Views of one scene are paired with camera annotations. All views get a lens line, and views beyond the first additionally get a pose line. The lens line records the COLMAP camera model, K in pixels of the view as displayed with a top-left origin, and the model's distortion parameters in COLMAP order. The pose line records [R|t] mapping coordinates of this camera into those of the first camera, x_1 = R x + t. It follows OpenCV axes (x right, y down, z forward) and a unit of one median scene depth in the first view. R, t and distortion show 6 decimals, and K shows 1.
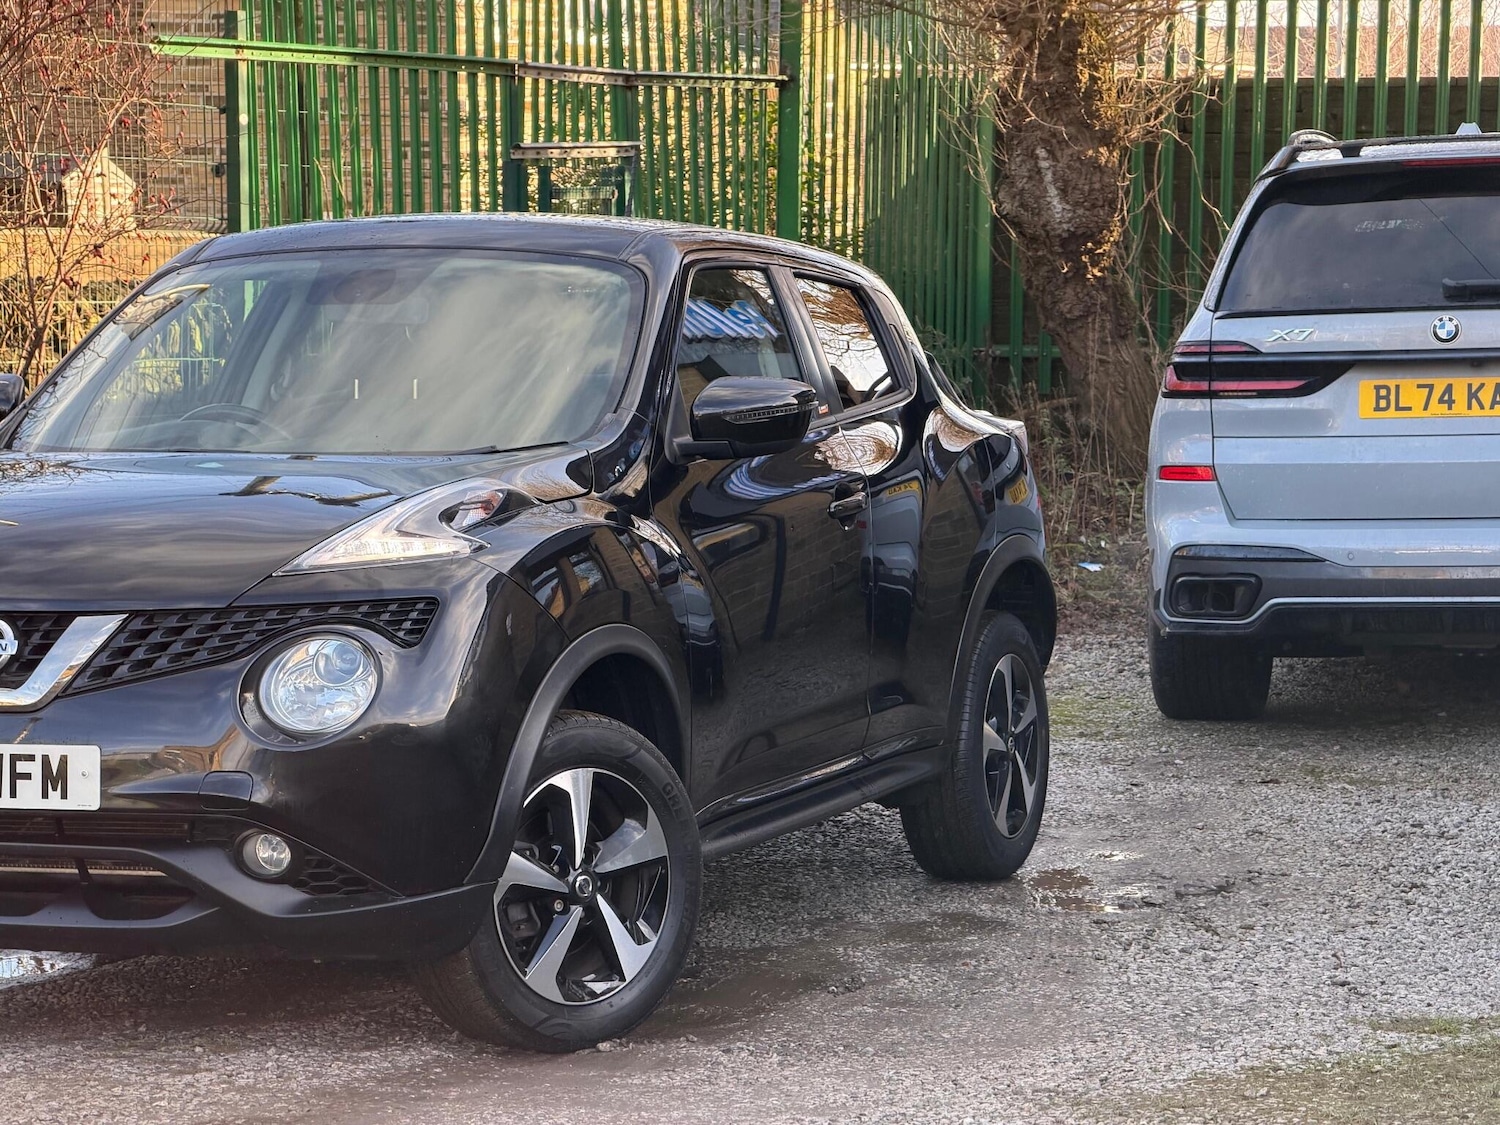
lens RADIAL K [[4542.4, 0, 725.7], [0, 4542.4, 555.9], [0, 0, 1]] dist [0.239884, 0.000000]
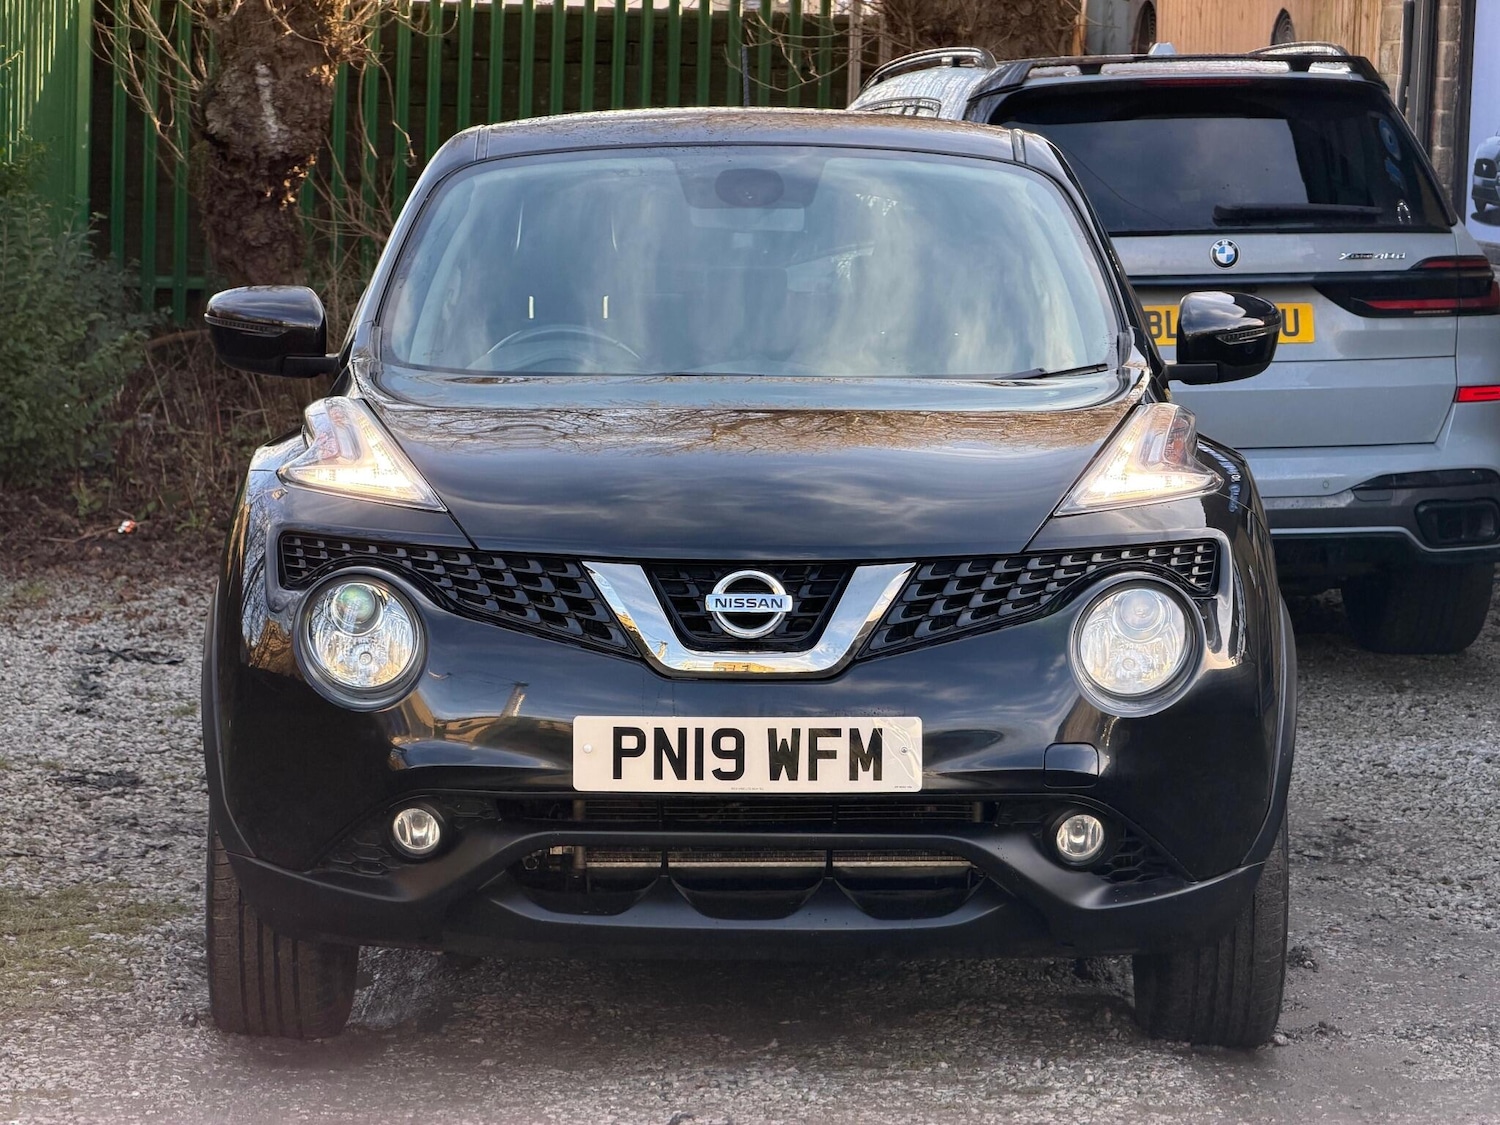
lens RADIAL K [[4542.4, 0, 707.3], [0, 4542.4, 558.3], [0, 0, 1]] dist [0.239884, 0.000000]
pose [[0.936673, -0.015227, 0.349873, -0.380862], [0.010612, 0.999830, 0.015103, -0.001071], [-0.350044, -0.010433, 0.936675, 0.175207]]
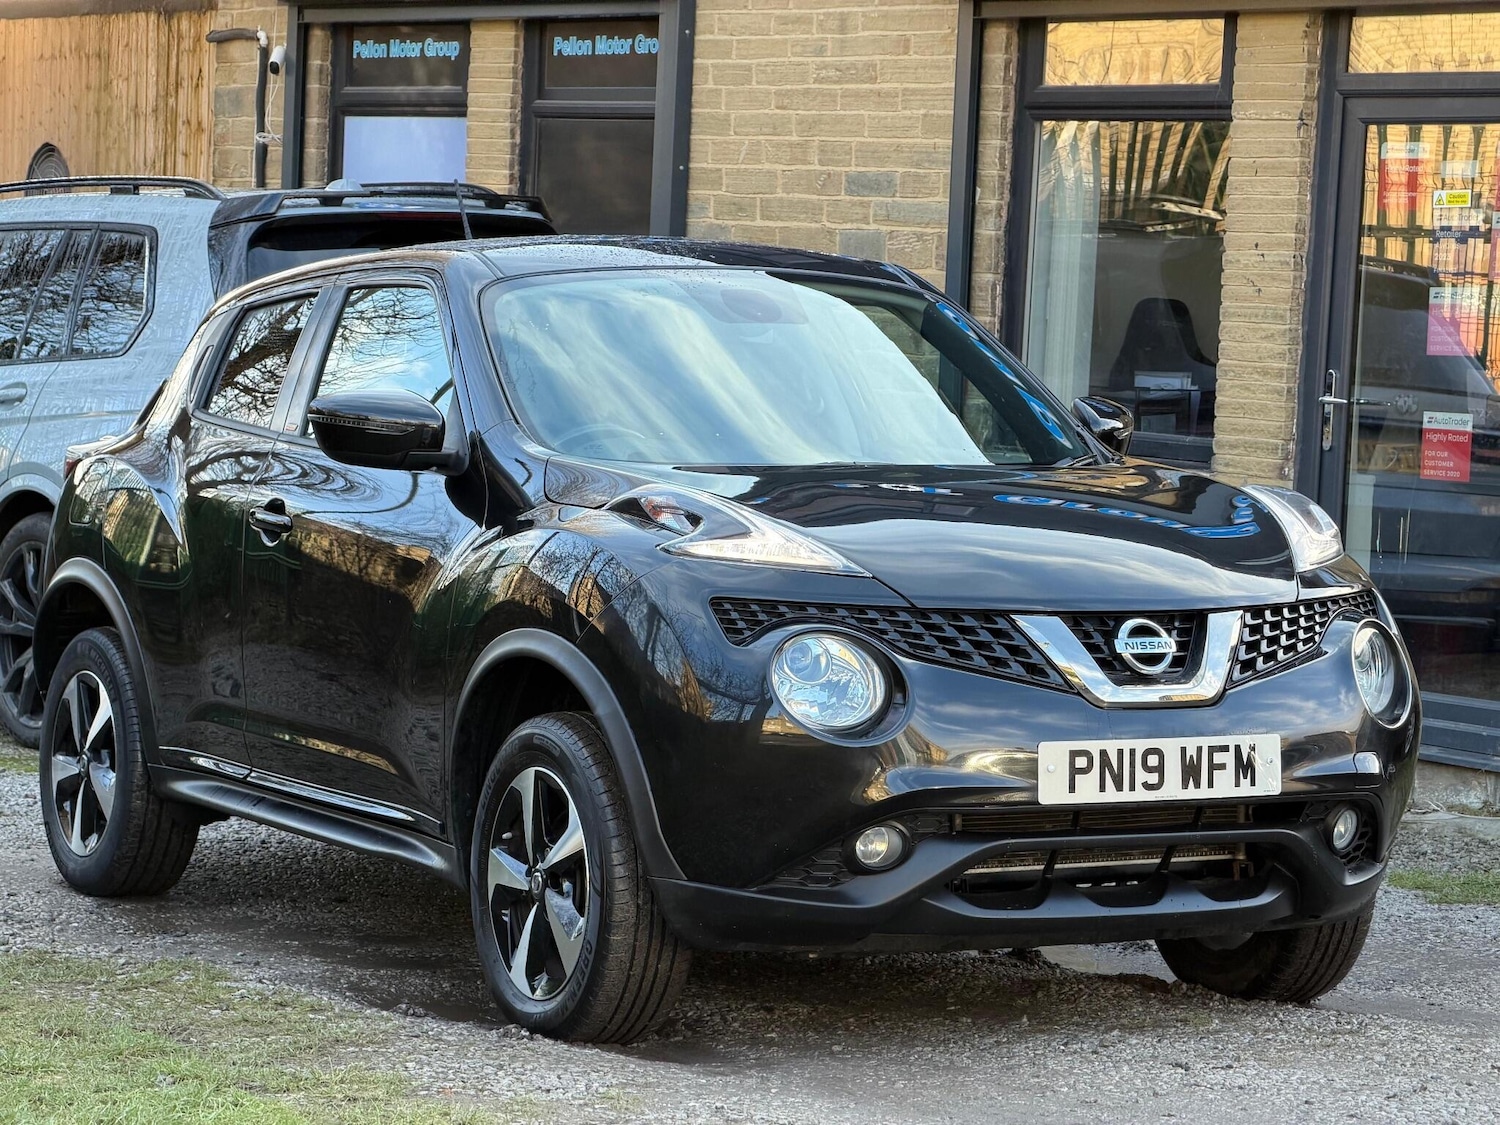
lens RADIAL K [[4542.4, 0, 709.2], [0, 4542.4, 589.6], [0, 0, 1]] dist [0.239884, 0.000000]
pose [[0.657115, -0.022967, 0.753441, -0.823292], [0.030124, 0.999537, 0.004196, -0.000125], [-0.753188, 0.019939, 0.657503, 0.325497]]
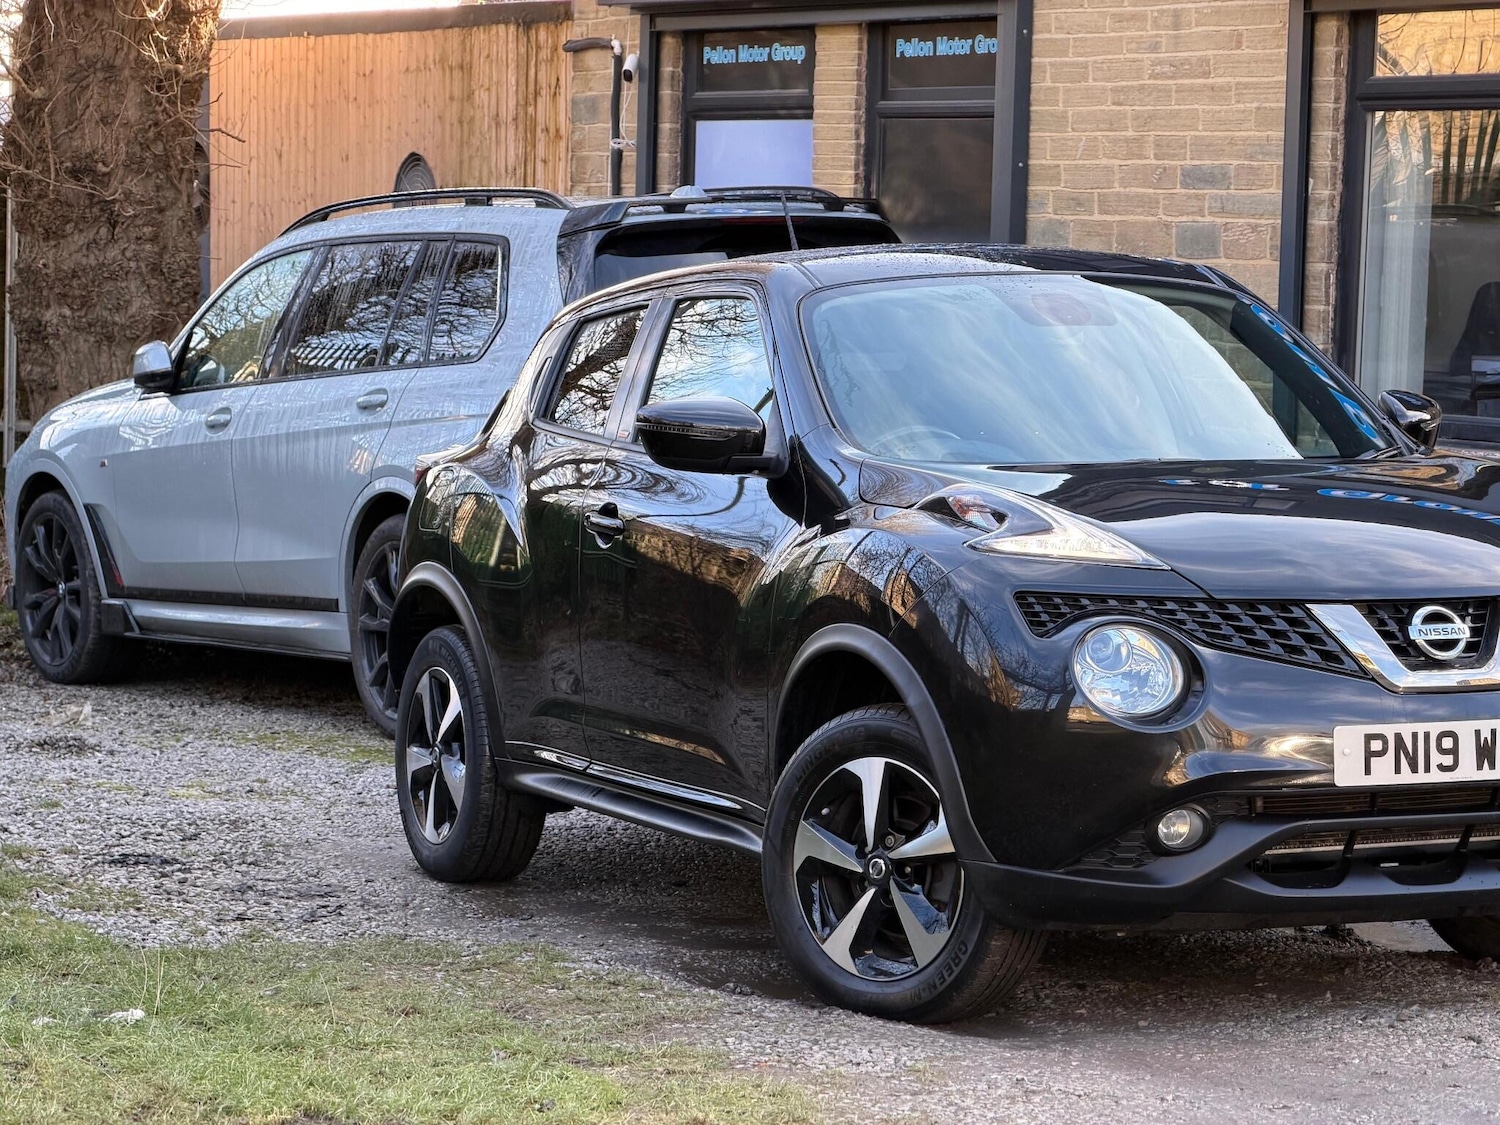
lens RADIAL K [[4542.4, 0, 737.9], [0, 4542.4, 565.1], [0, 0, 1]] dist [0.239884, 0.000000]
pose [[0.714150, -0.031899, 0.699266, -0.841582], [0.045057, 0.998984, -0.000445, -0.002229], [-0.698541, 0.031824, 0.714862, 0.287804]]
